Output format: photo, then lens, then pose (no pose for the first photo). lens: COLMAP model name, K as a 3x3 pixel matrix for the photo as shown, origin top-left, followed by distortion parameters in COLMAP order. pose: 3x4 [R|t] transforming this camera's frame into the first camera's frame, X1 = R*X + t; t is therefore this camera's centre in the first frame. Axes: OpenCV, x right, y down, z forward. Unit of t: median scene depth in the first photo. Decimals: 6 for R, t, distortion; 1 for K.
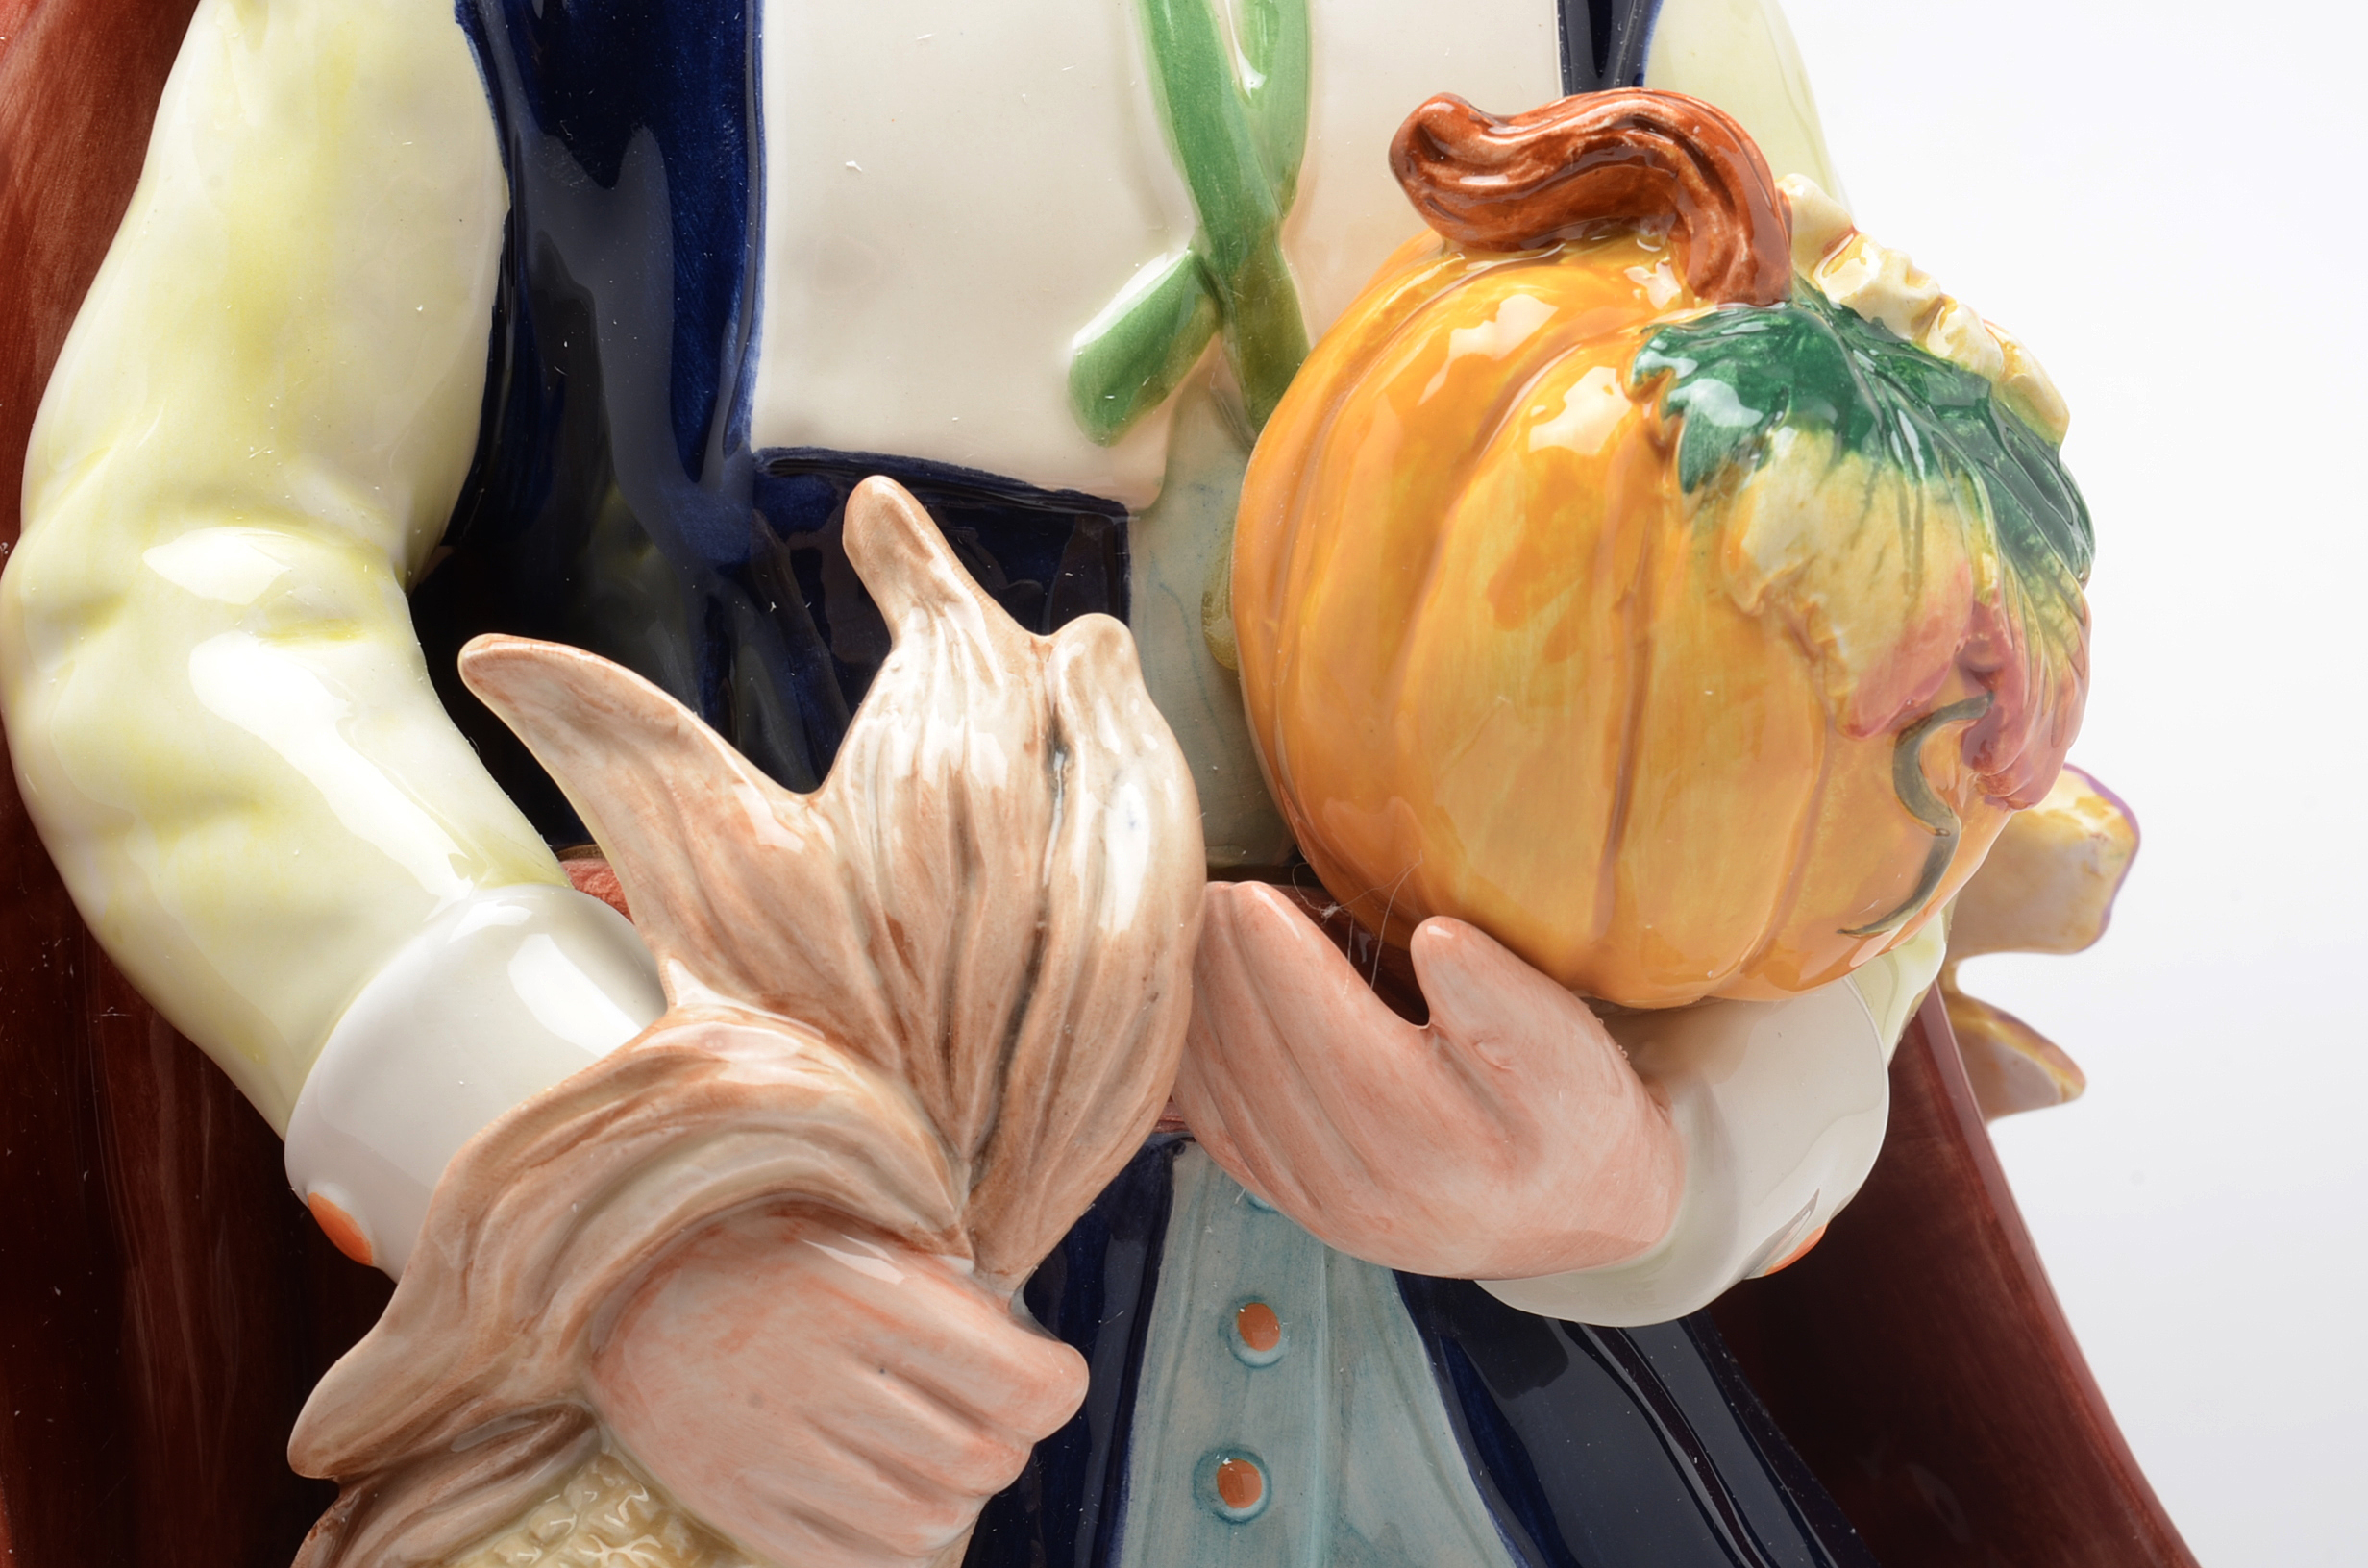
lens RADIAL K [[5534.2, 0, 1184.0], [0, 5534.2, 784.0], [0, 0, 1]] dist [0.057022, -0.551066]
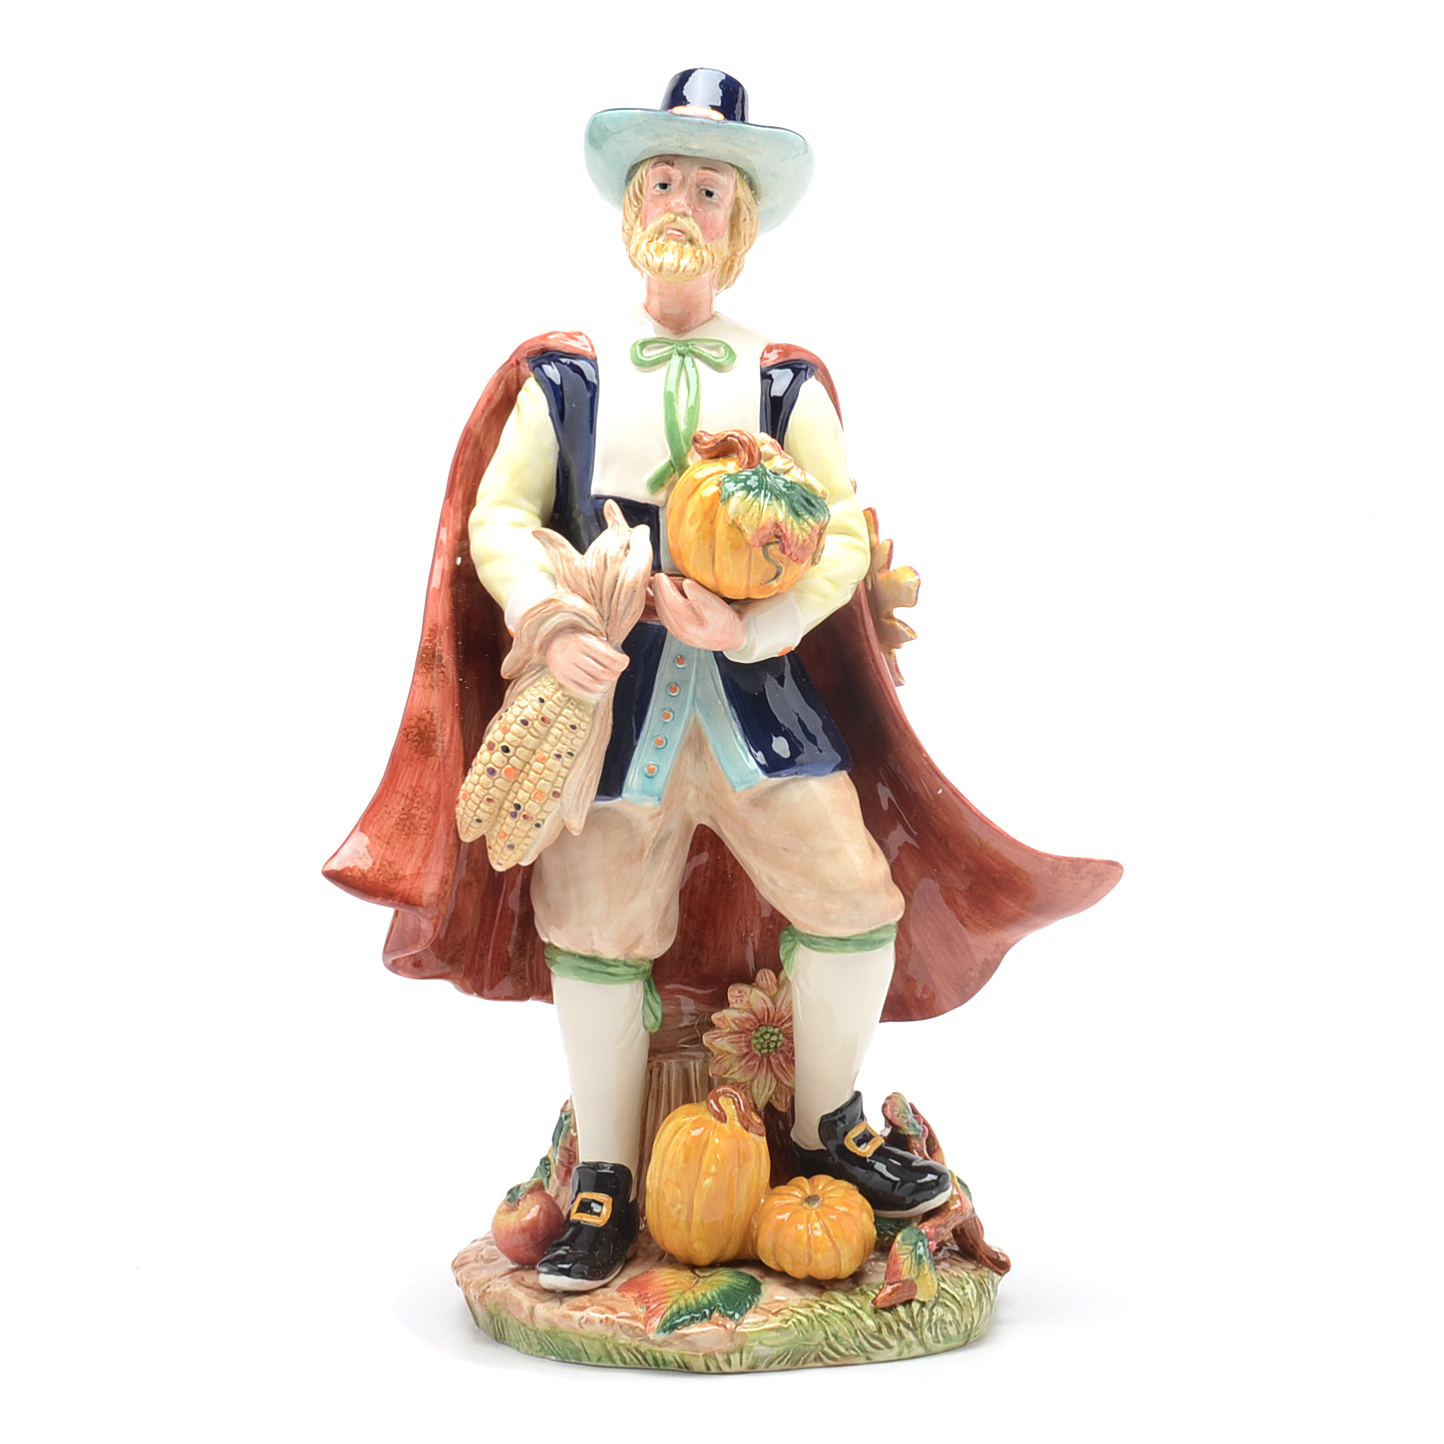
lens RADIAL K [[2822.8, 0, 722.0], [0, 2822.8, 722.0], [0, 0, 1]] dist [-0.016156, -0.089373]
pose [[0.947289, 0.034226, -0.318546, 0.971915], [-0.032170, 0.999414, 0.011714, 0.131284], [0.318760, -0.000849, 0.947835, -1.651521]]
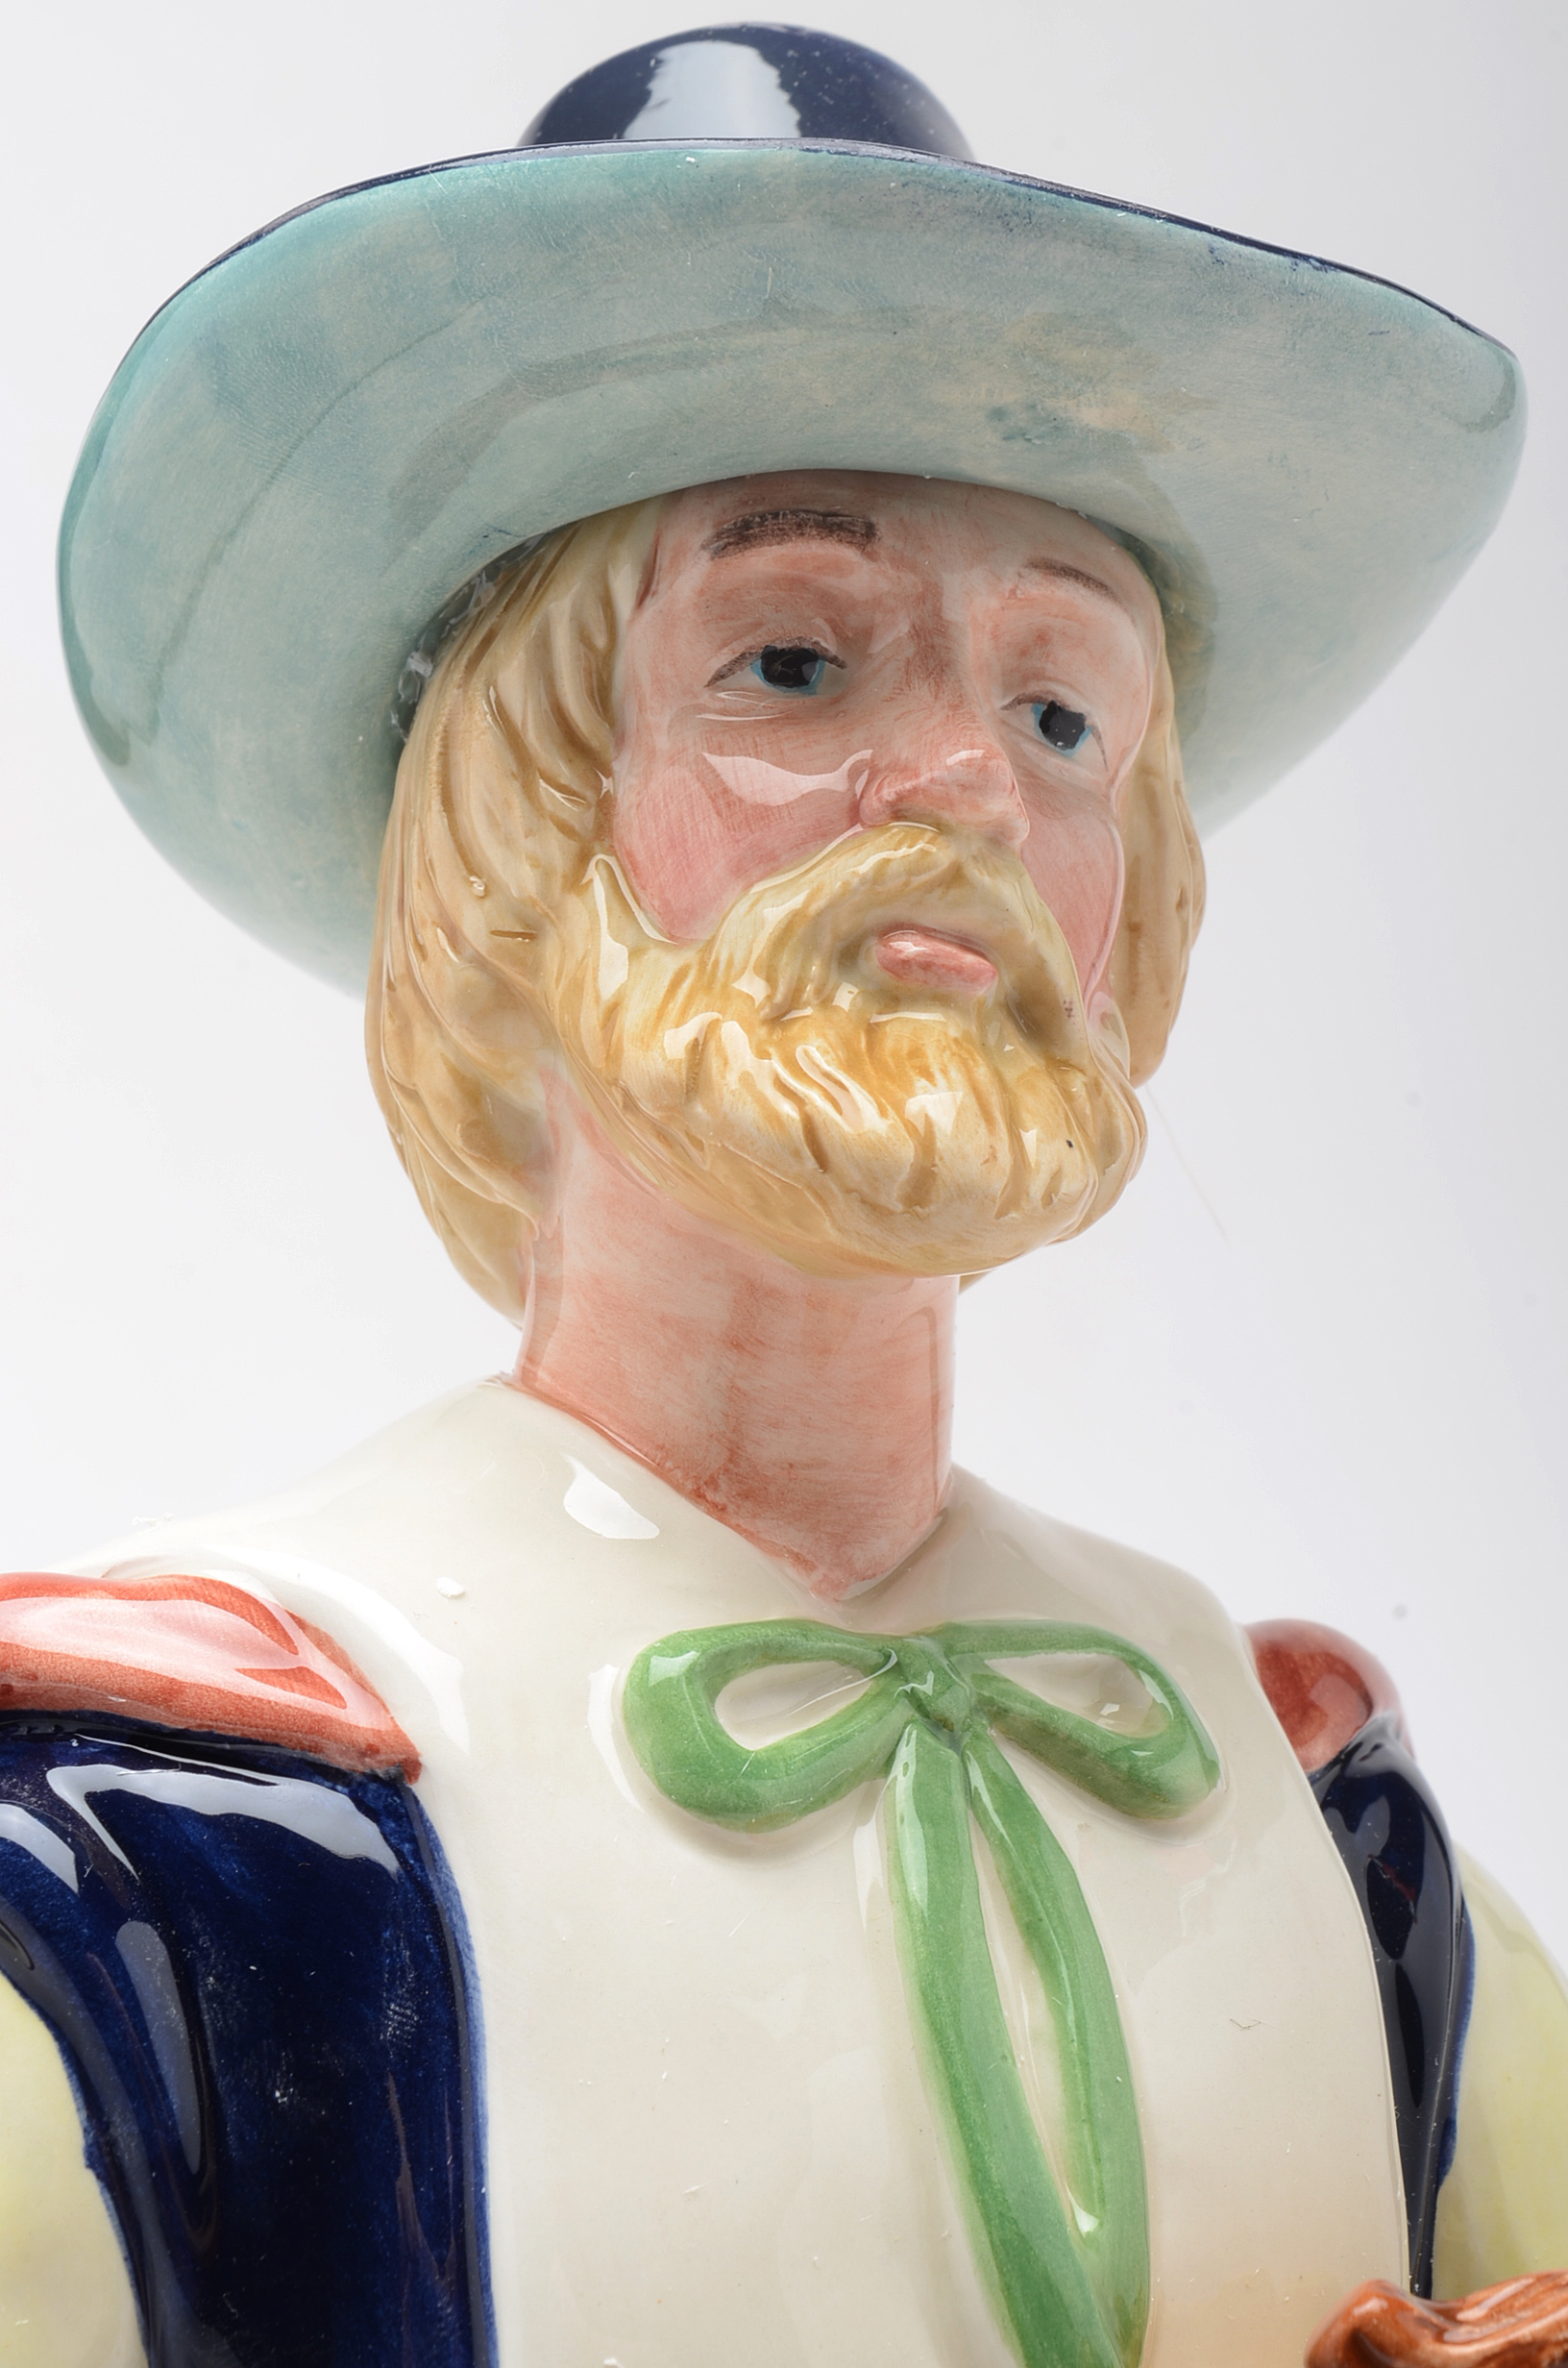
lens RADIAL K [[5534.2, 0, 784.0], [0, 5534.2, 1184.0], [0, 0, 1]] dist [0.057022, -0.551066]
pose [[0.991975, -0.005991, 0.126291, -0.138840], [0.024861, 0.988618, -0.148378, -0.164993], [-0.123964, 0.150327, 0.980834, 0.197140]]
